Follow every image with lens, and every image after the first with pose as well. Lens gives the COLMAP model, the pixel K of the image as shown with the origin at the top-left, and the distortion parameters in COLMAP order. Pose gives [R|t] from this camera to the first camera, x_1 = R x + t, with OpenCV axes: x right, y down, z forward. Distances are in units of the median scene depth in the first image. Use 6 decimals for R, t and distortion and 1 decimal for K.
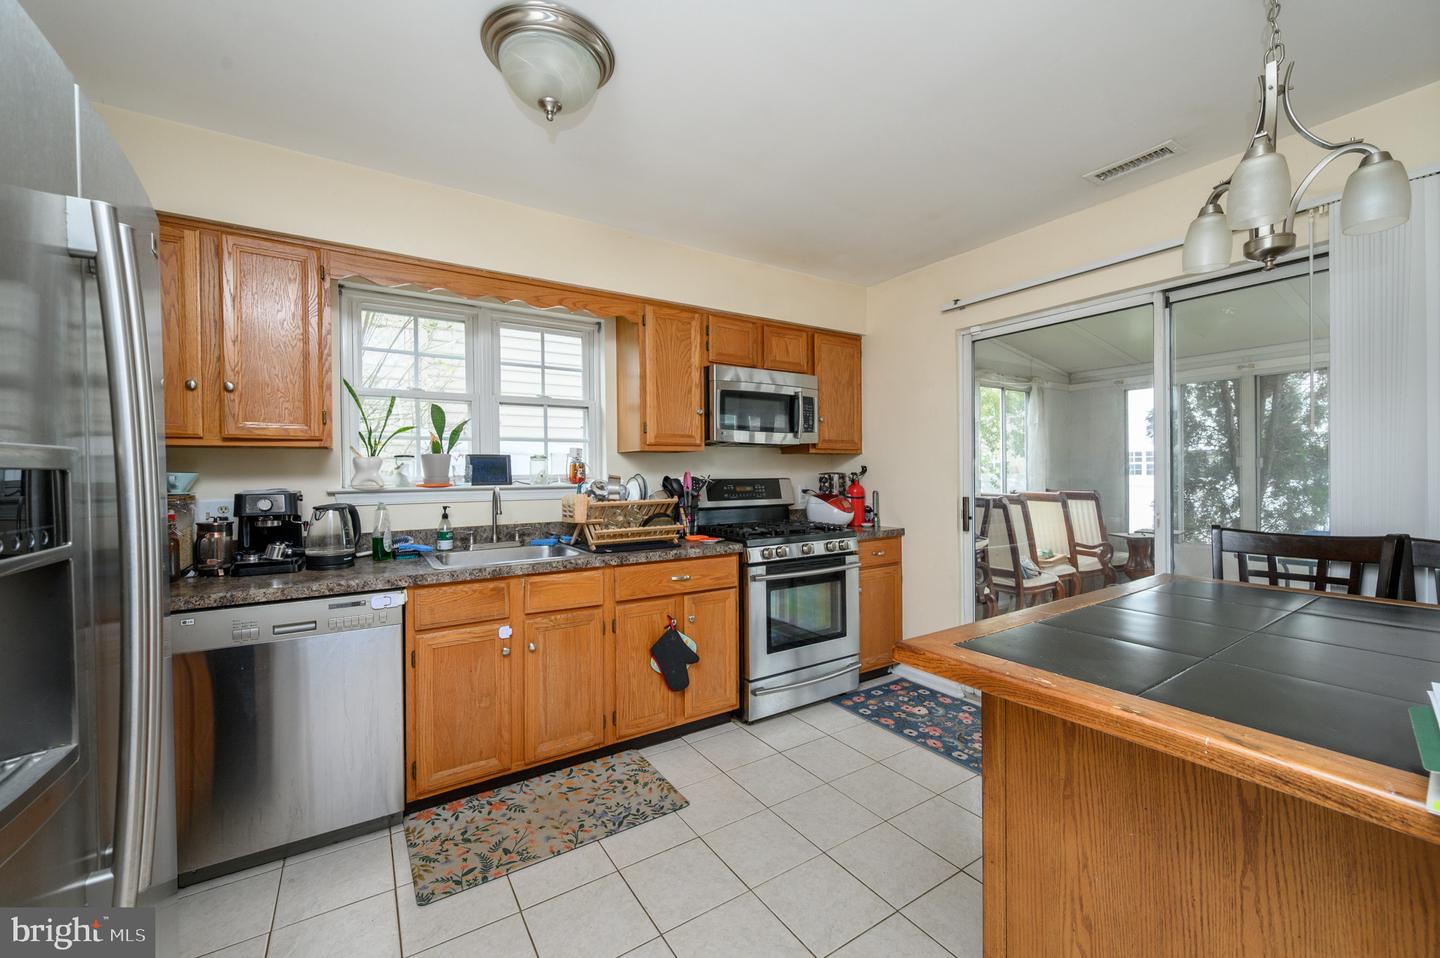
lens RADIAL K [[565.1, 0, 718.0], [0, 565.1, 474.7], [0, 0, 1]] dist [-0.000980, -0.000007]
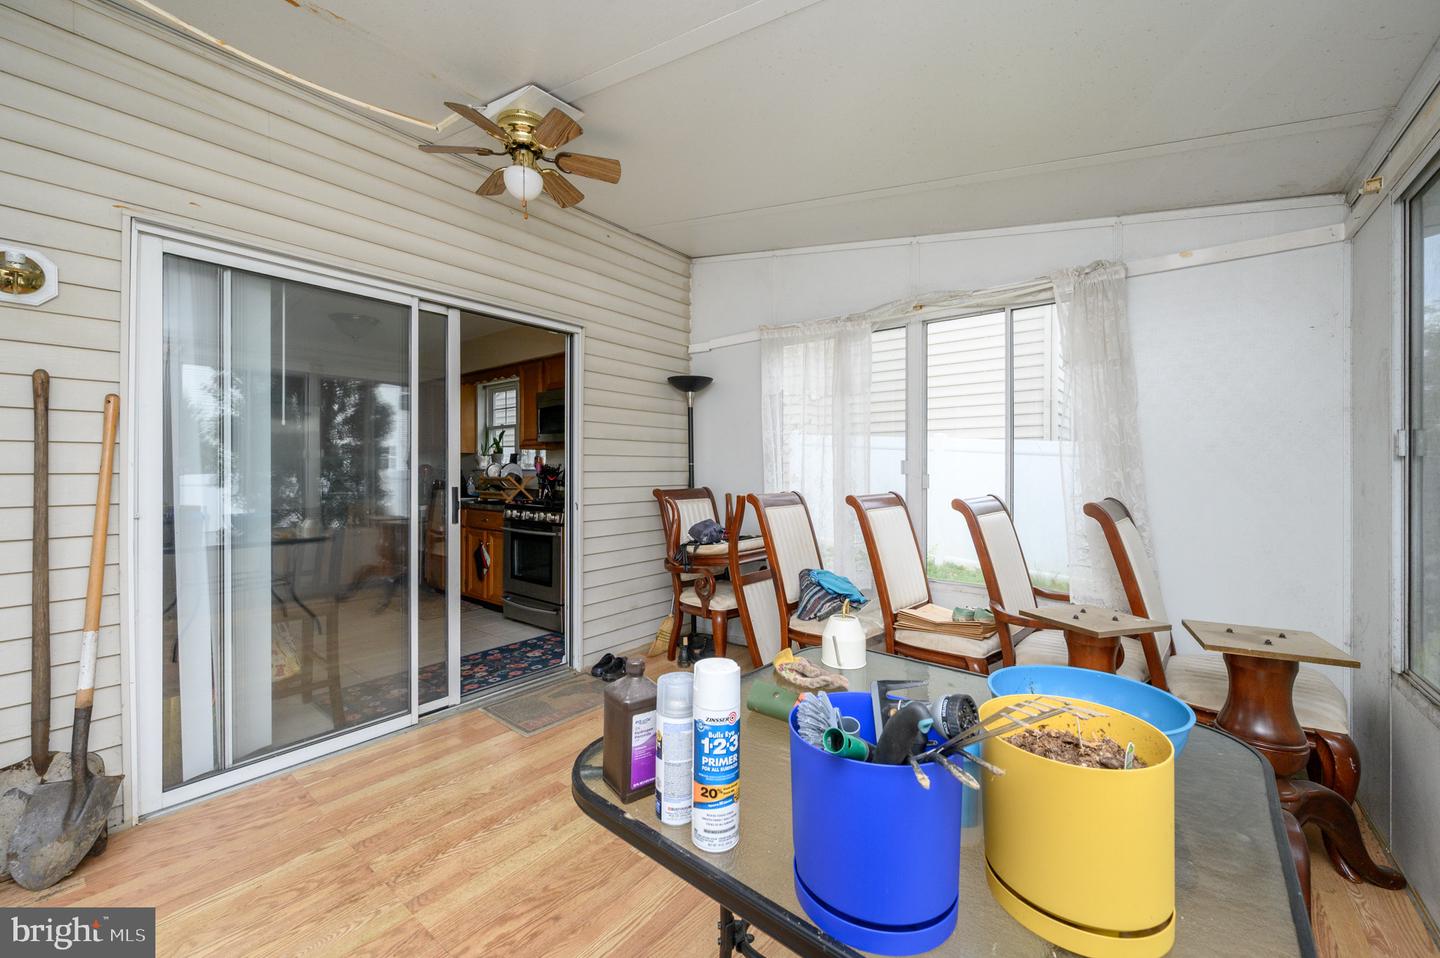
lens RADIAL K [[565.1, 0, 725.1], [0, 565.1, 470.4], [0, 0, 1]] dist [-0.000980, -0.000007]
pose [[0.331350, 0.016662, -0.943361, 1.905658], [-0.004235, 0.999860, 0.016173, -0.011156], [0.943498, -0.001364, 0.331374, 1.127482]]
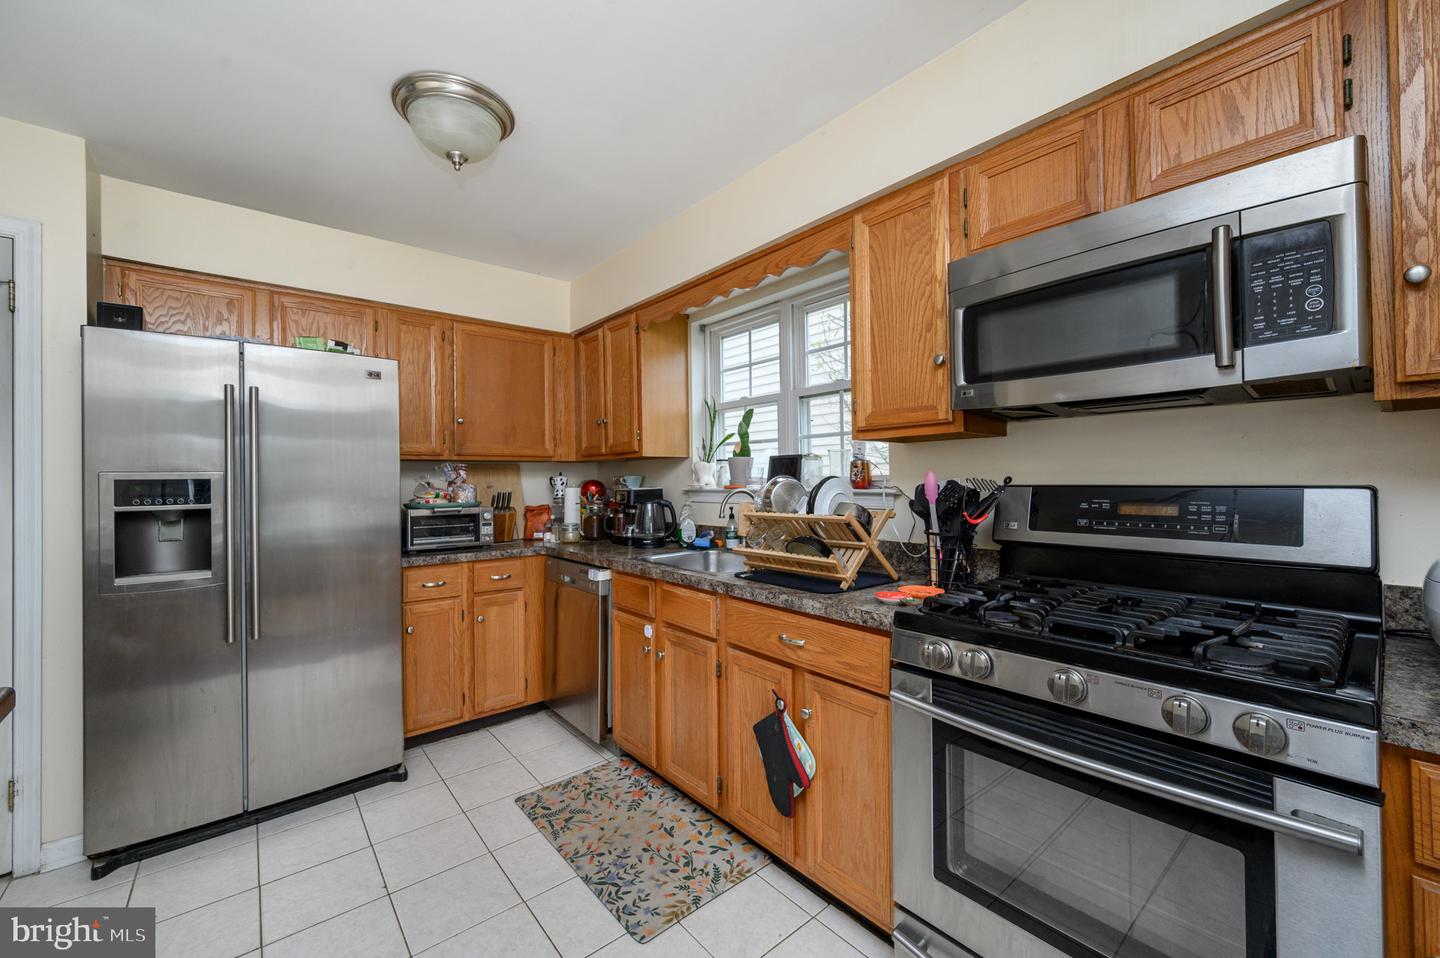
lens RADIAL K [[565.1, 0, 714.7], [0, 565.1, 479.9], [0, 0, 1]] dist [-0.000980, -0.000007]
pose [[0.127378, 0.006259, -0.991835, 0.548512], [0.003078, 0.999973, 0.006705, -0.001540], [0.991850, -0.003907, 0.127355, 0.834701]]
